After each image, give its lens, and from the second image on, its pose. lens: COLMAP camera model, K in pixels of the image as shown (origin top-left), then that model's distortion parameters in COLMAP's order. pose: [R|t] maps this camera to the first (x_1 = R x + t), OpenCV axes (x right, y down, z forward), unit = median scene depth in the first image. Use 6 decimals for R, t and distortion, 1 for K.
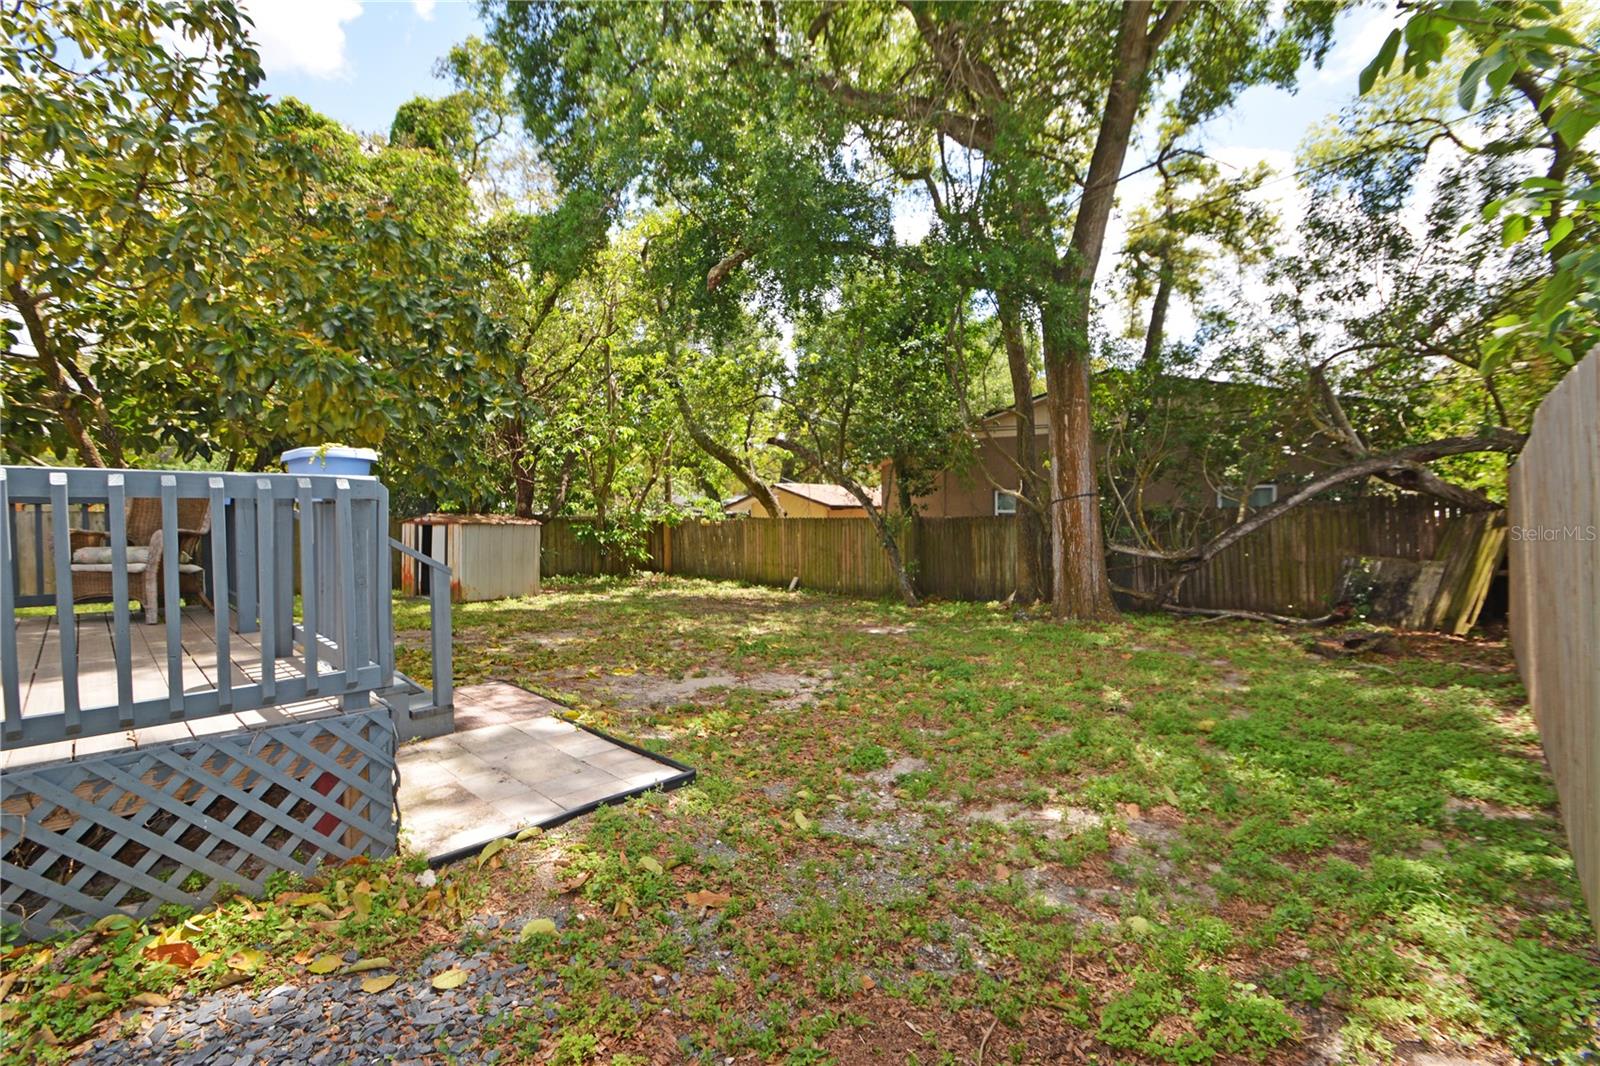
lens RADIAL K [[702.2, 0, 791.9], [0, 702.2, 527.5], [0, 0, 1]] dist [0.016783, -0.018087]
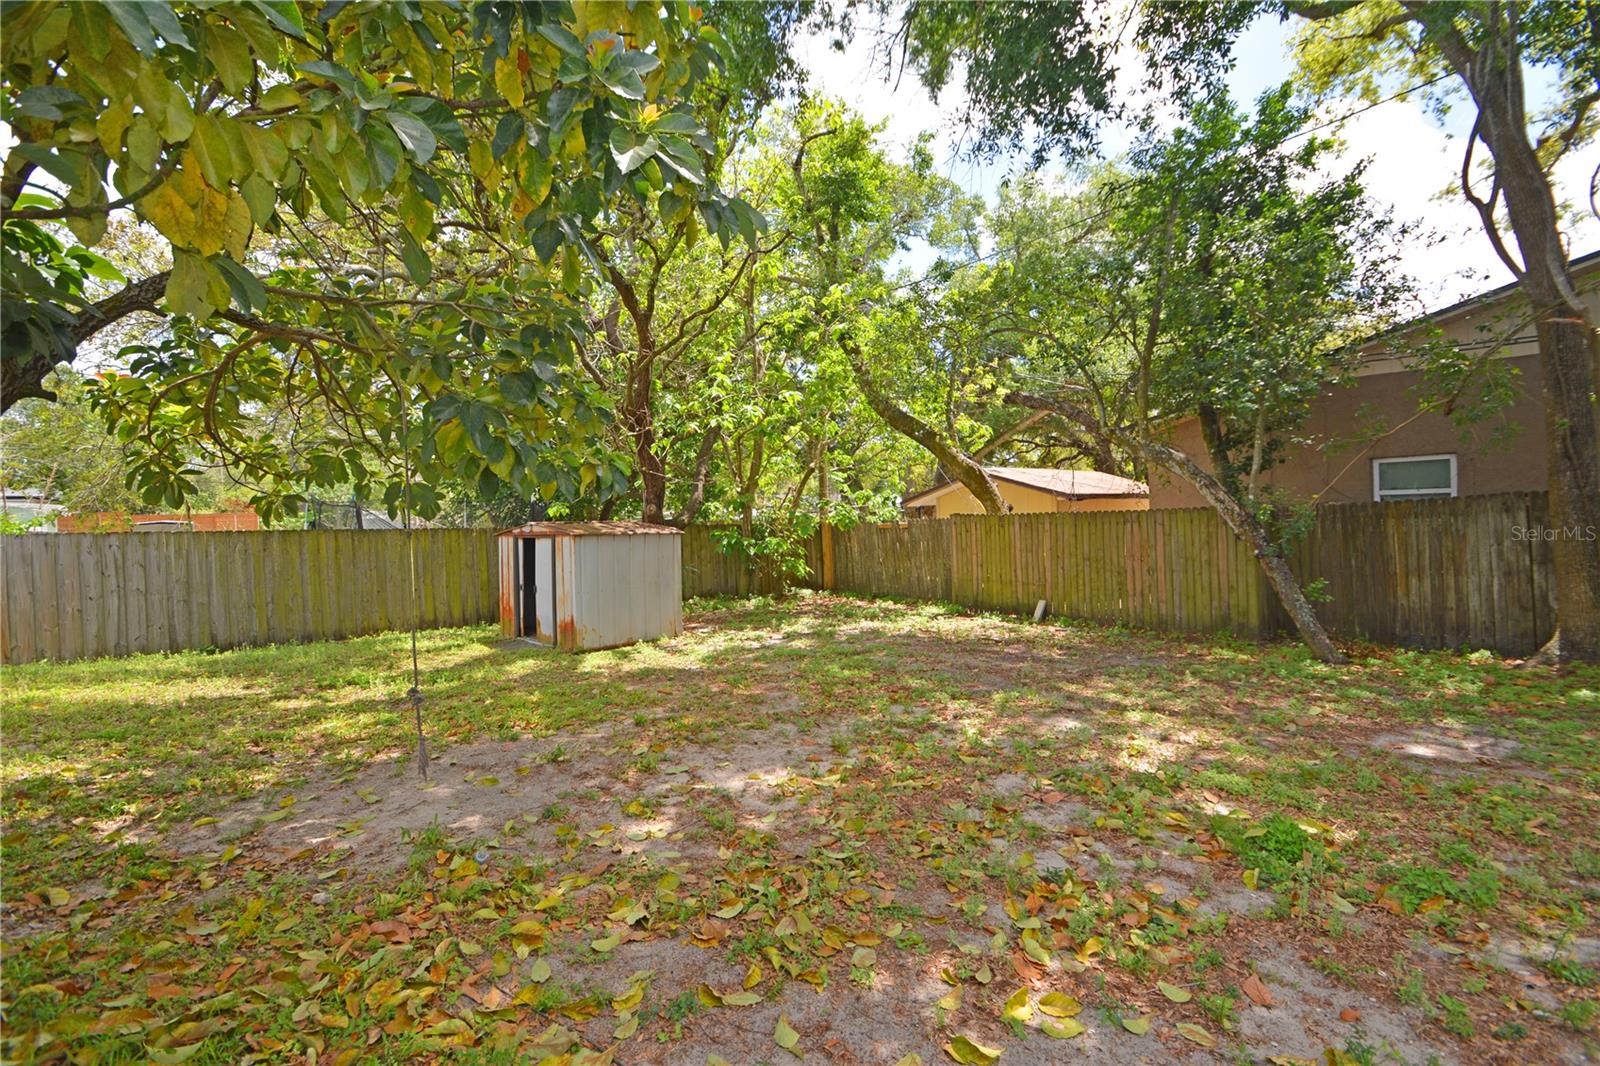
lens RADIAL K [[702.2, 0, 791.9], [0, 702.2, 527.5], [0, 0, 1]] dist [0.016783, -0.018087]
pose [[0.988632, -0.026820, -0.147947, -0.140062], [0.026774, 0.999639, -0.002303, -0.005167], [0.147955, -0.001685, 0.988993, 0.314087]]
